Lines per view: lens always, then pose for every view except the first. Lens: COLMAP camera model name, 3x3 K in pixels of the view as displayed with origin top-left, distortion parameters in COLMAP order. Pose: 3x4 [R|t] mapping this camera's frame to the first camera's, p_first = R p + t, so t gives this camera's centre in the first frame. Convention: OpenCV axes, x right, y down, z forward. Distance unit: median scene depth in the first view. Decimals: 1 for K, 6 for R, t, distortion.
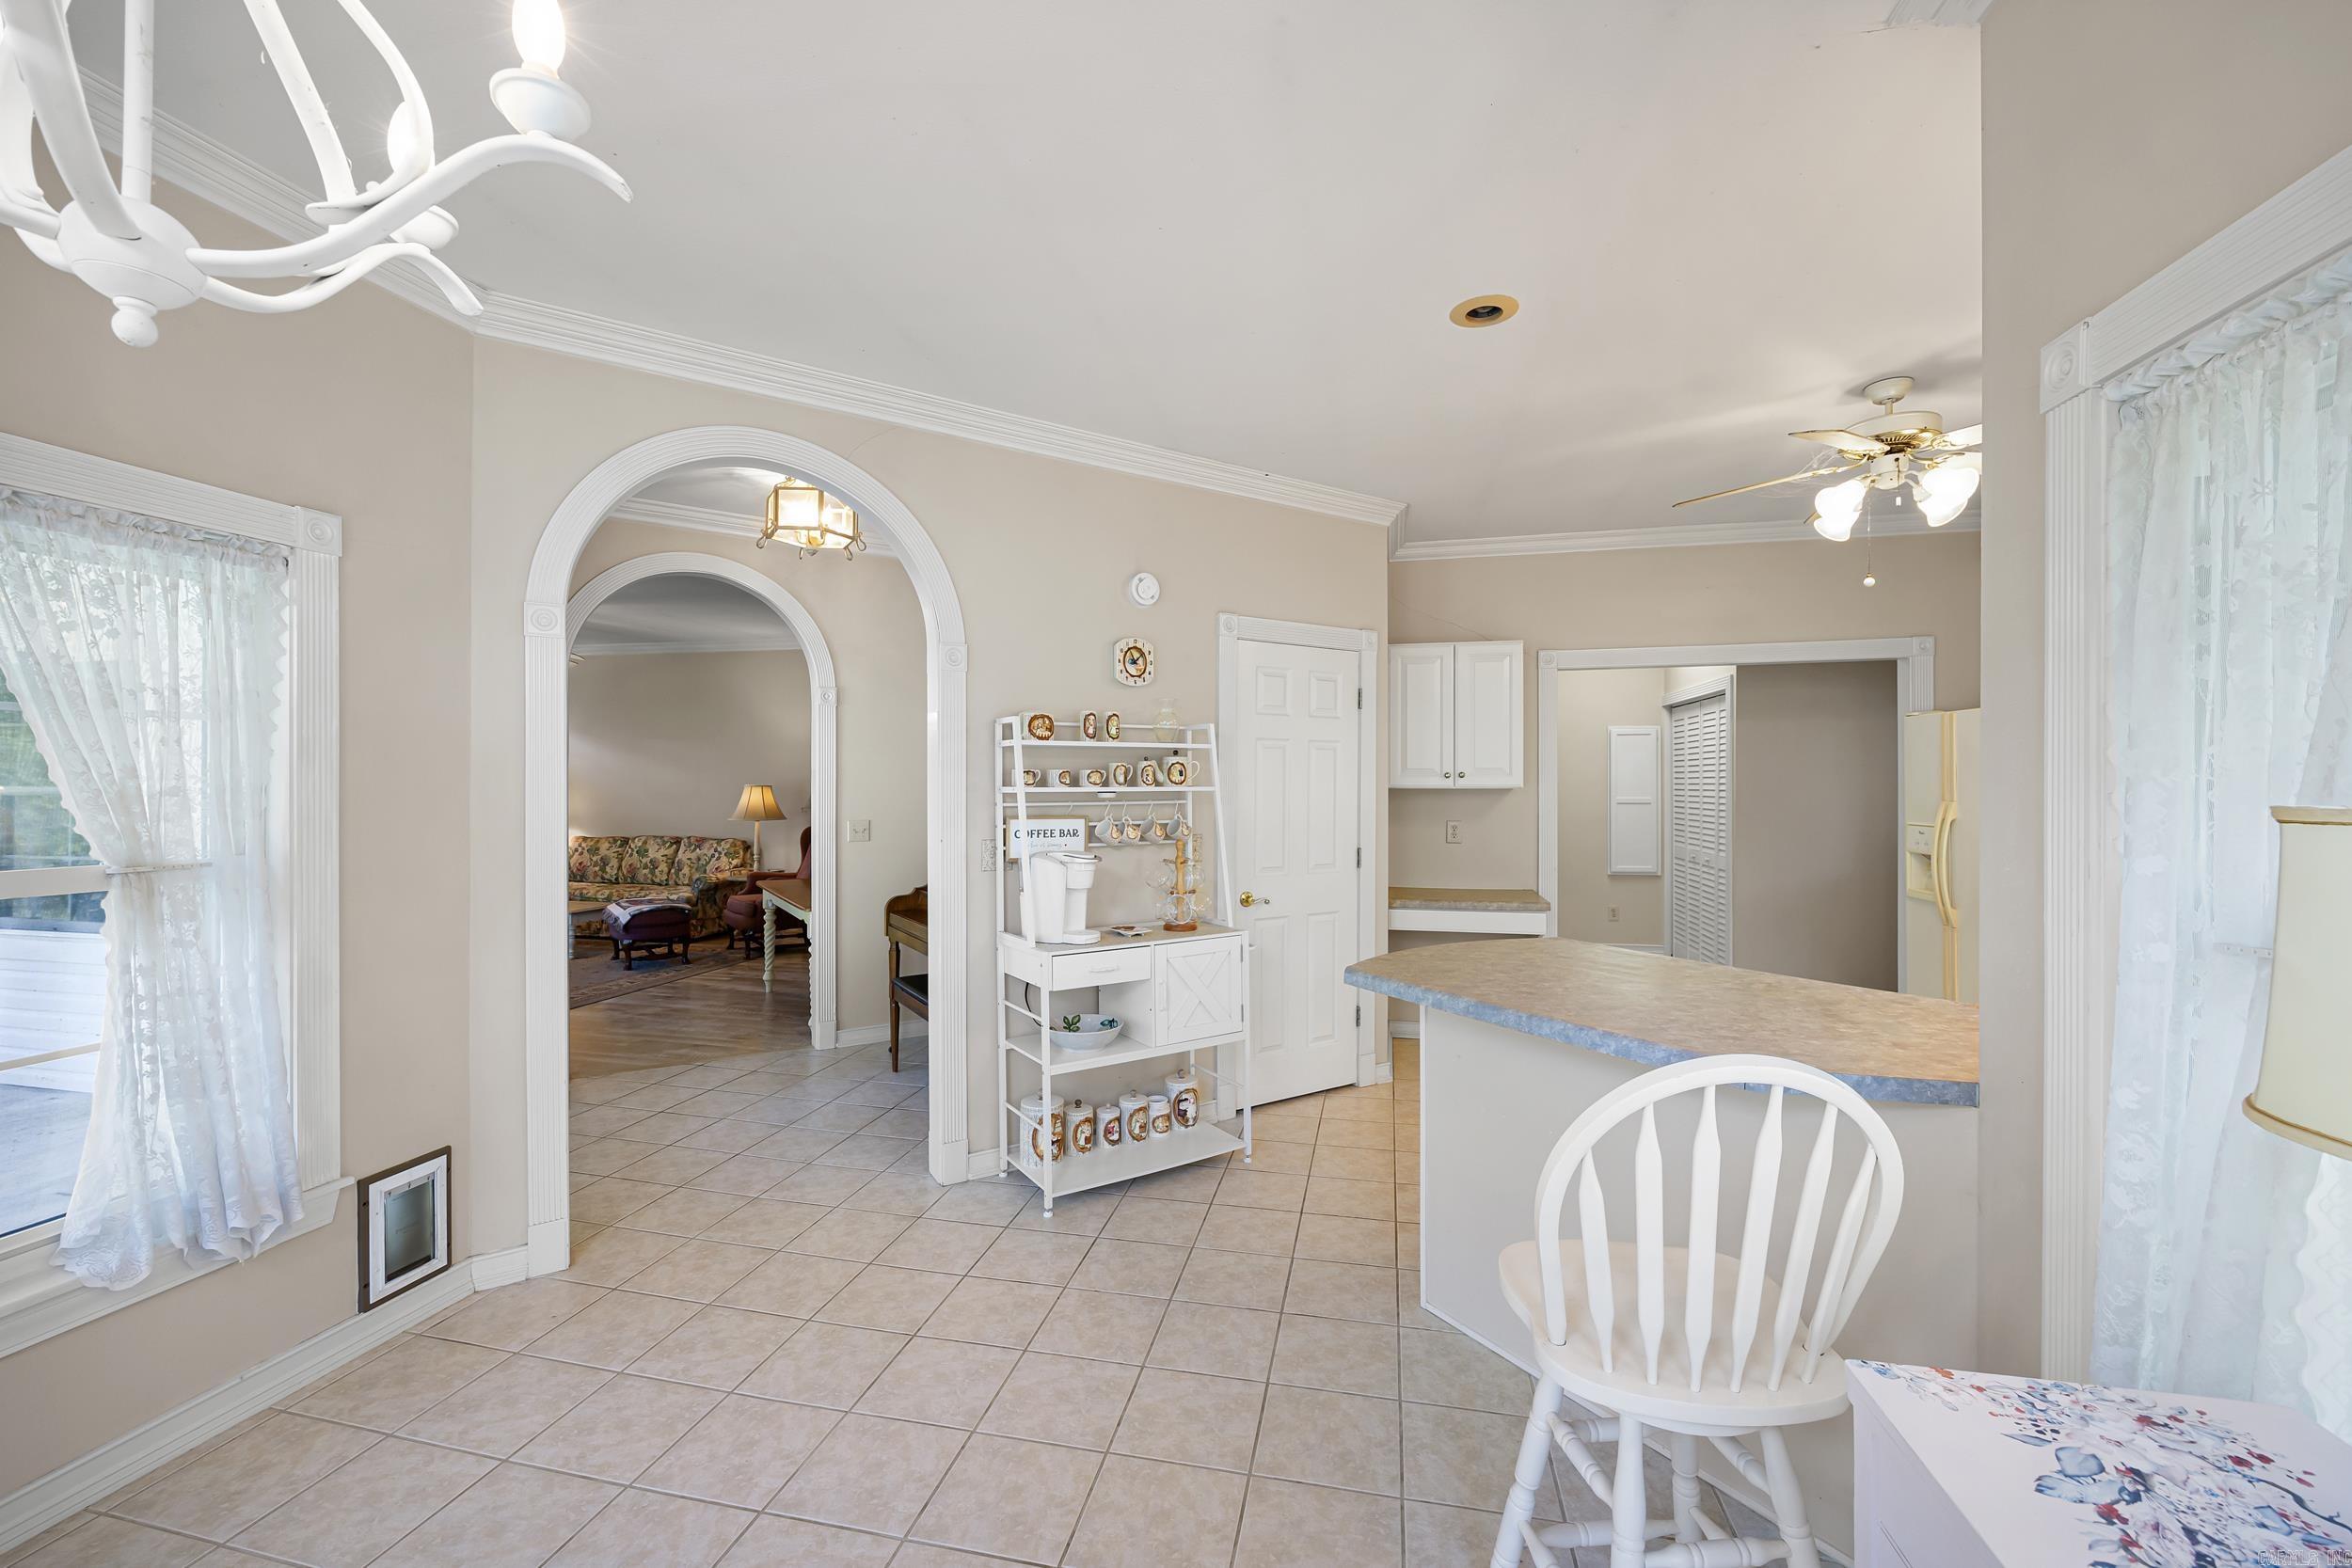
lens RADIAL K [[953.9, 0, 1167.7], [0, 953.9, 783.2], [0, 0, 1]] dist [-0.006856, 0.000062]
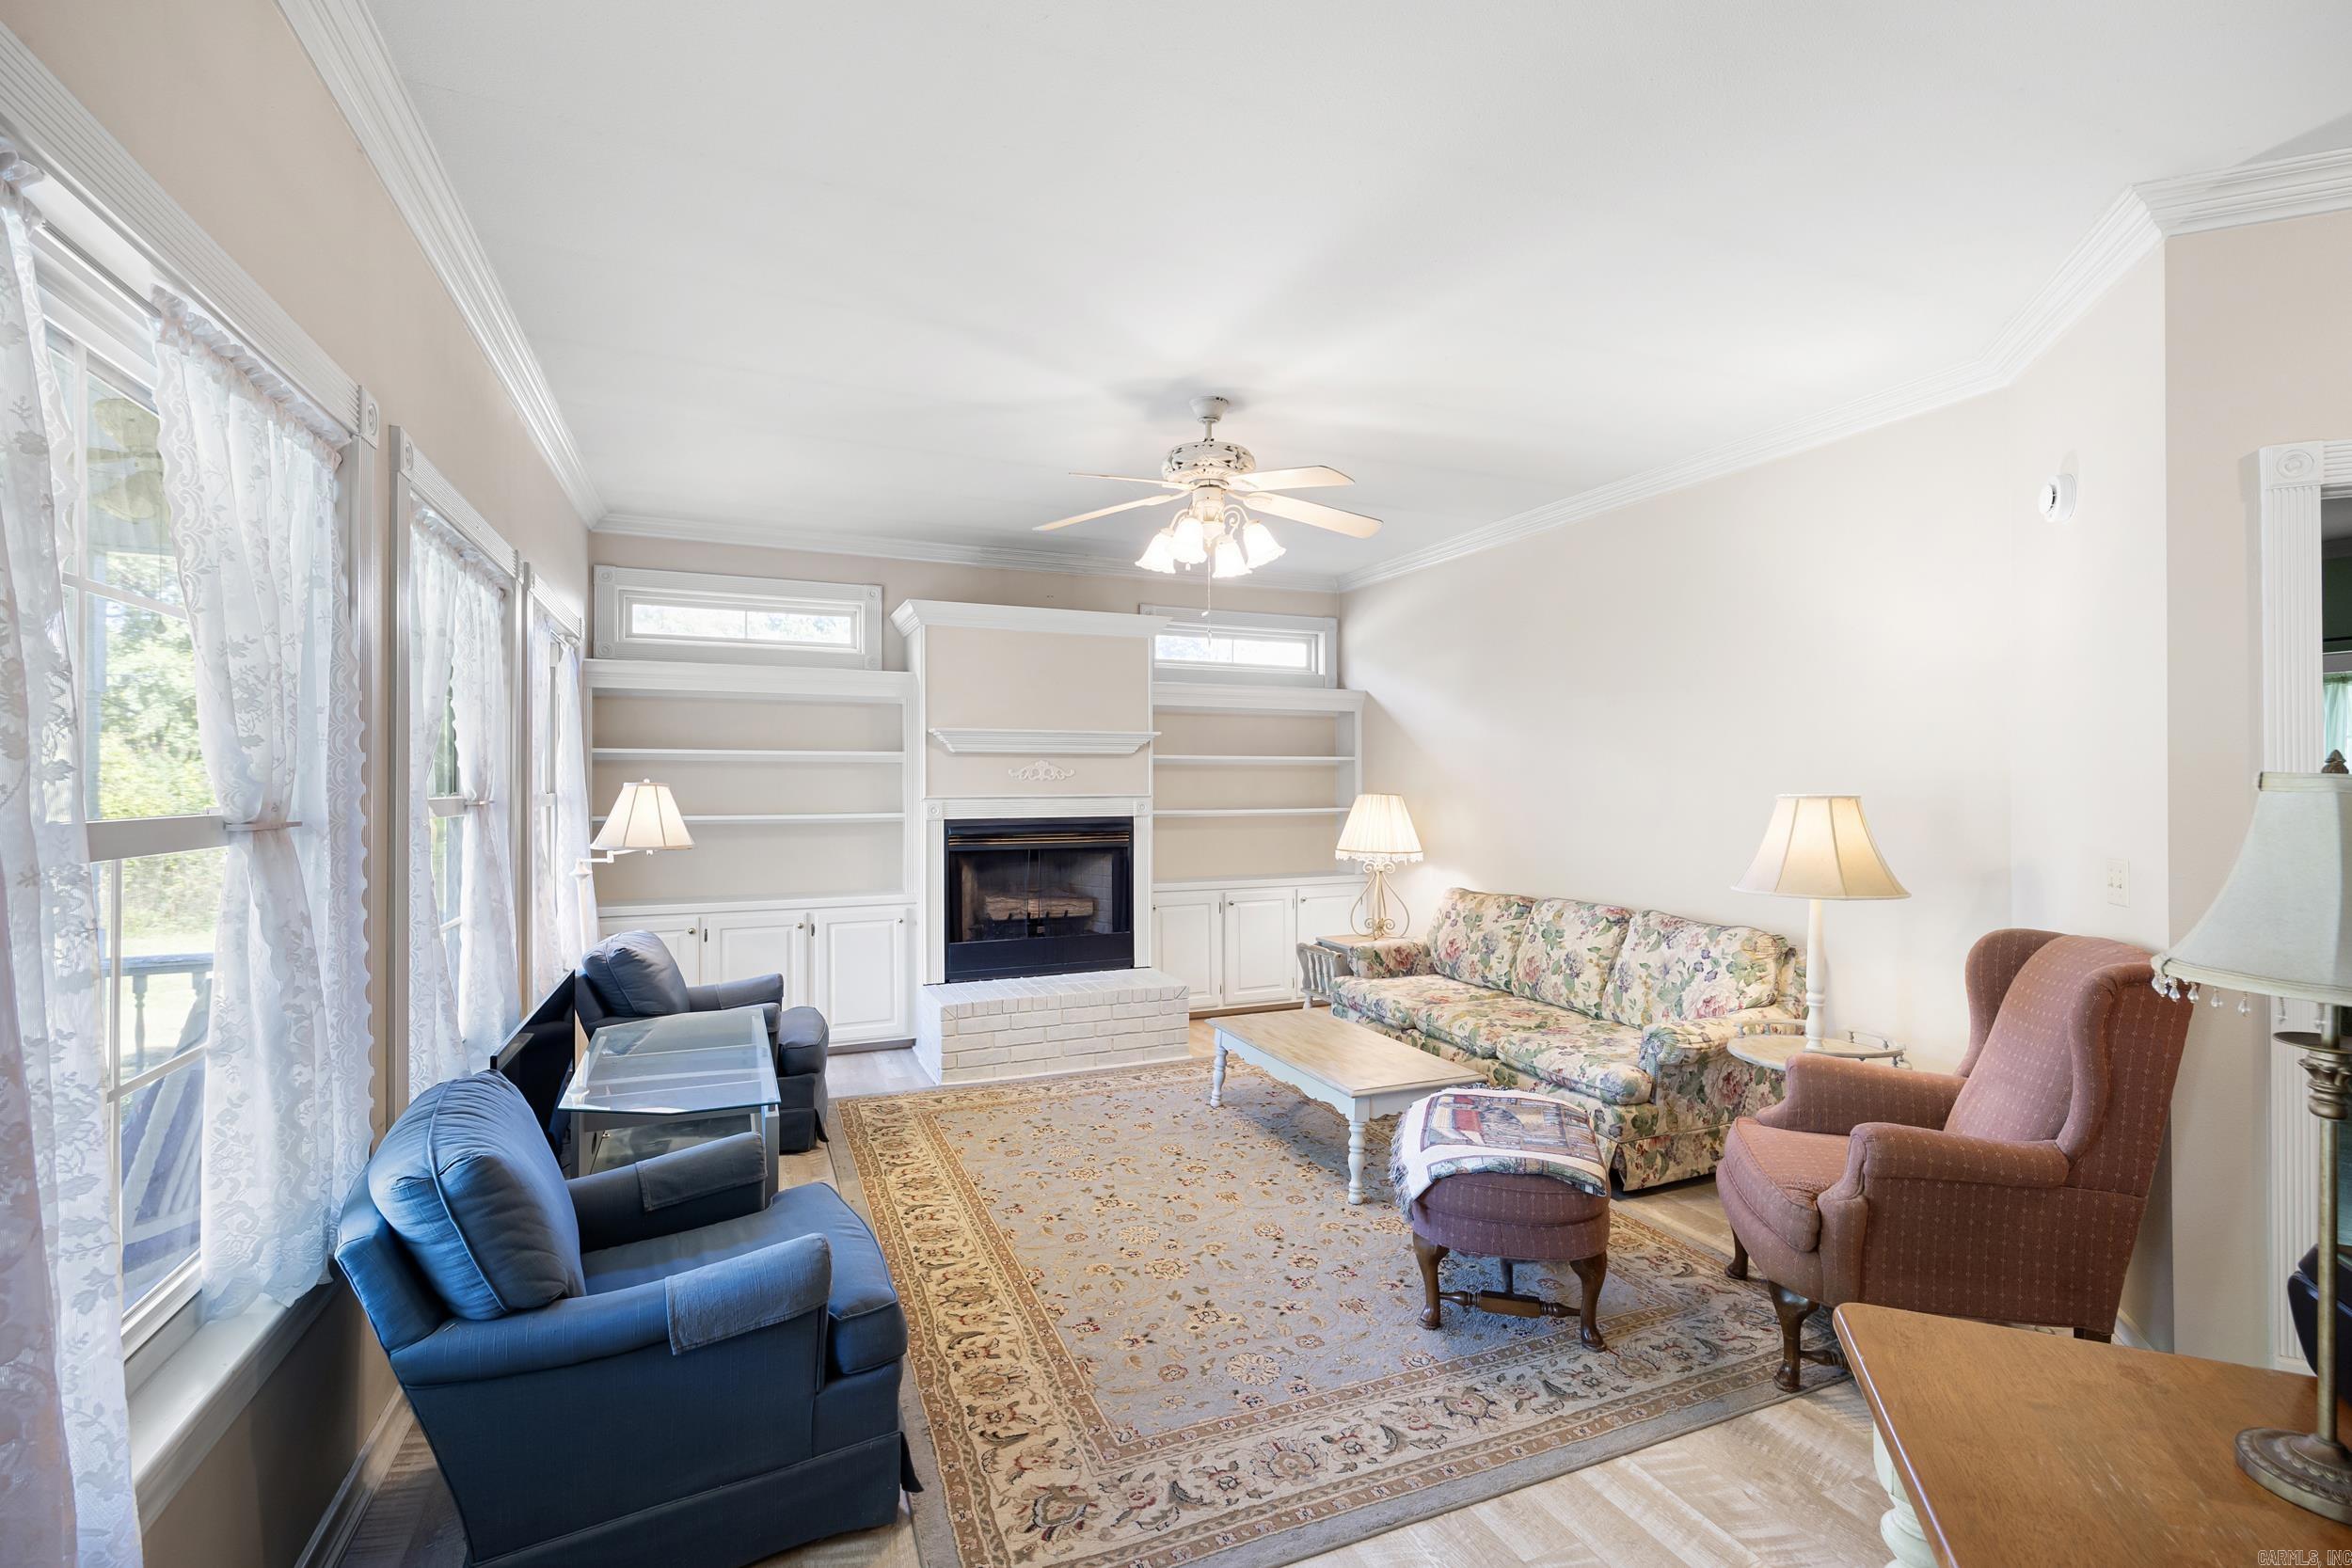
lens RADIAL K [[1062.4, 0, 1205.5], [0, 1062.4, 774.0], [0, 0, 1]] dist [-0.013586, 0.000506]
pose [[0.605406, -0.010150, -0.795852, -0.244283], [0.003503, 0.999943, -0.010088, -0.001877], [0.795909, 0.003319, 0.605407, 0.557669]]
